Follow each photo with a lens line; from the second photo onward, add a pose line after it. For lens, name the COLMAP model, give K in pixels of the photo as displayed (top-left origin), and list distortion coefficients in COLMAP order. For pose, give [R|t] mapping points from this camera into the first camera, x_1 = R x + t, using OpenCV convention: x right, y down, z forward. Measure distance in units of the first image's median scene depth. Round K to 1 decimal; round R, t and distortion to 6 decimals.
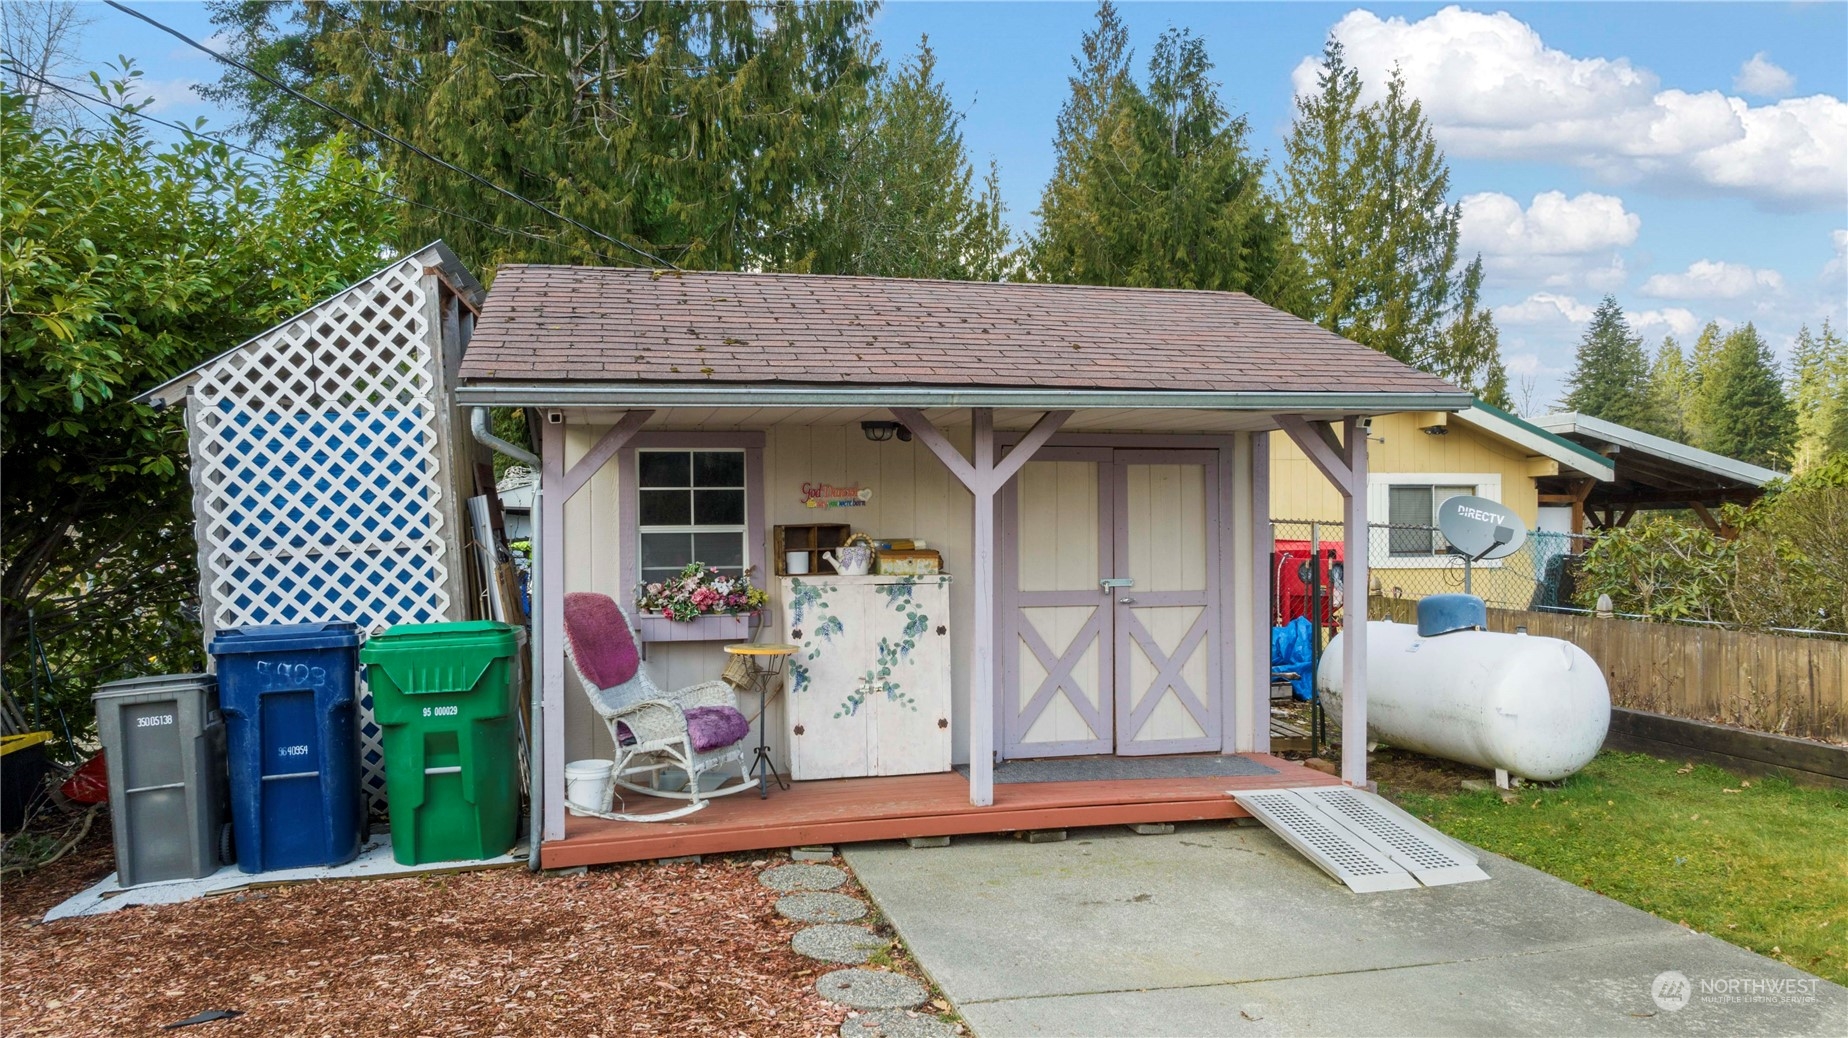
lens RADIAL K [[1238.0, 0, 922.1], [0, 1238.0, 514.7], [0, 0, 1]] dist [-0.001393, -0.000455]
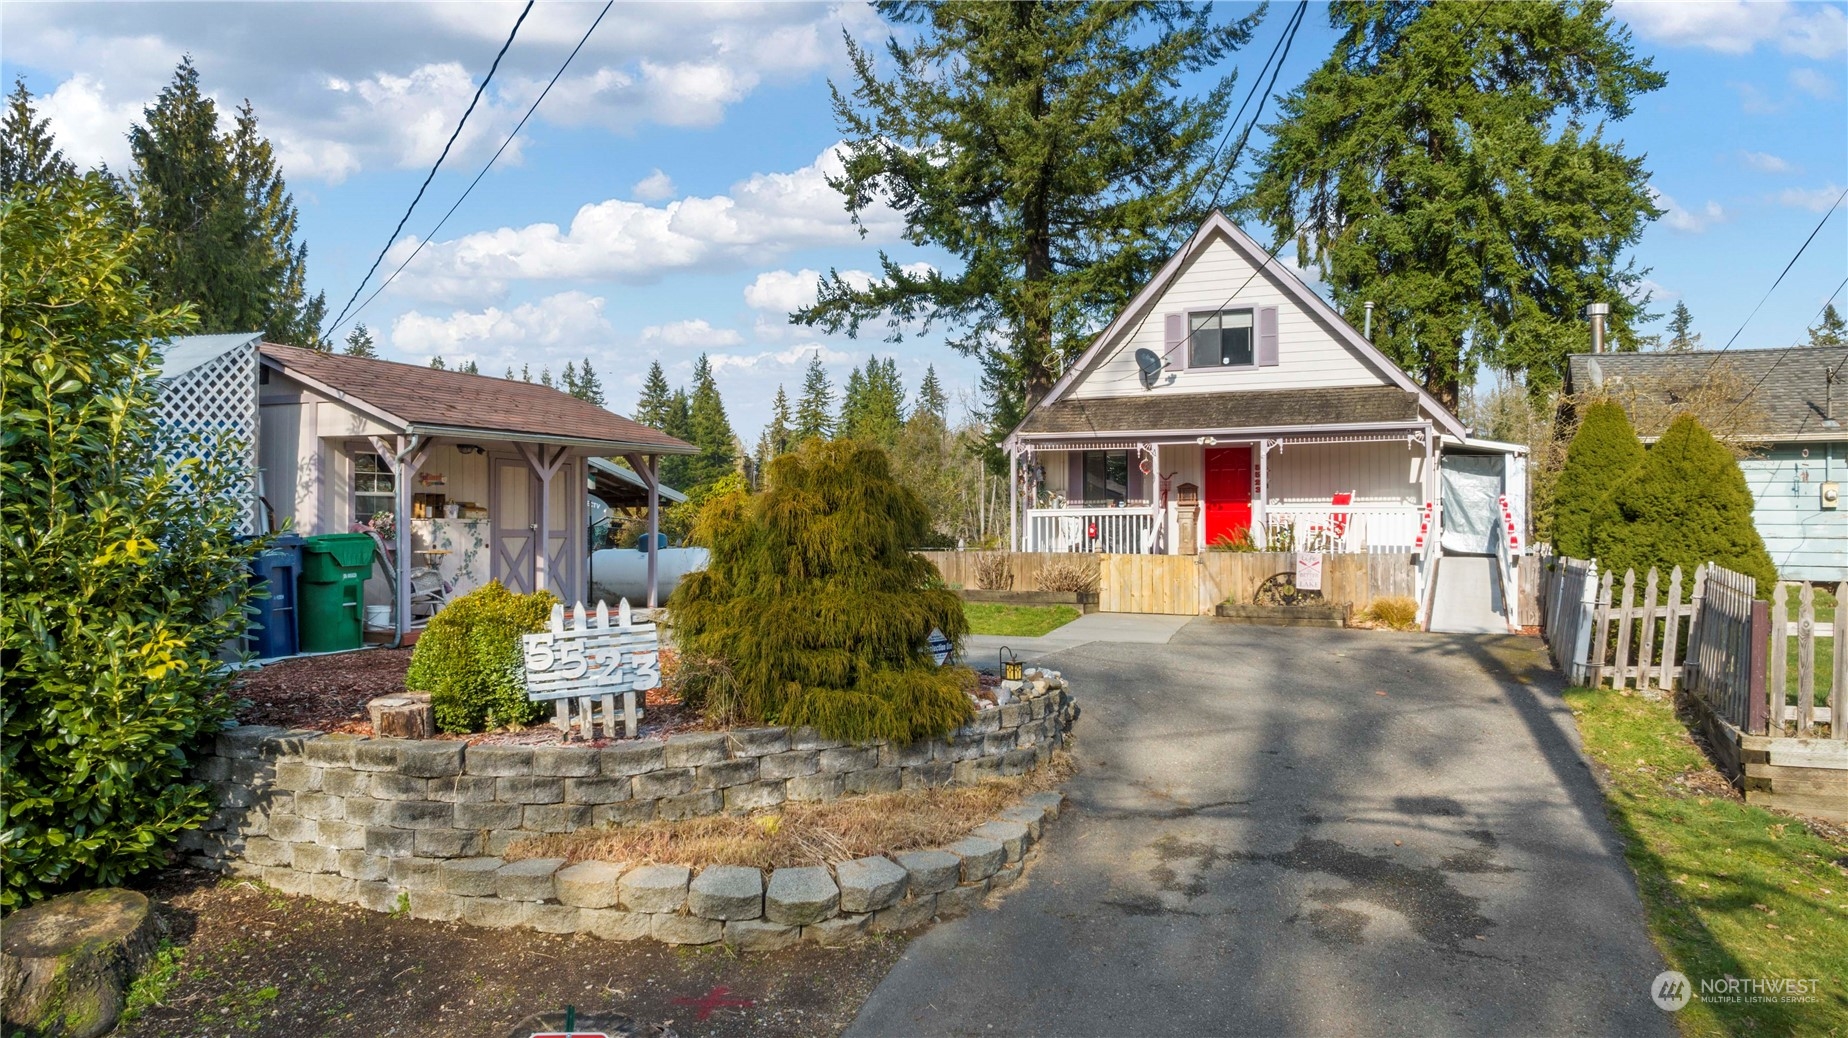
lens RADIAL K [[1238.0, 0, 924.4], [0, 1238.0, 518.6], [0, 0, 1]] dist [-0.001393, -0.000455]
pose [[0.562960, 0.004792, 0.826470, -1.300878], [0.000183, 0.999982, -0.005923, 0.060491], [-0.826484, 0.003485, 0.562950, -0.791818]]
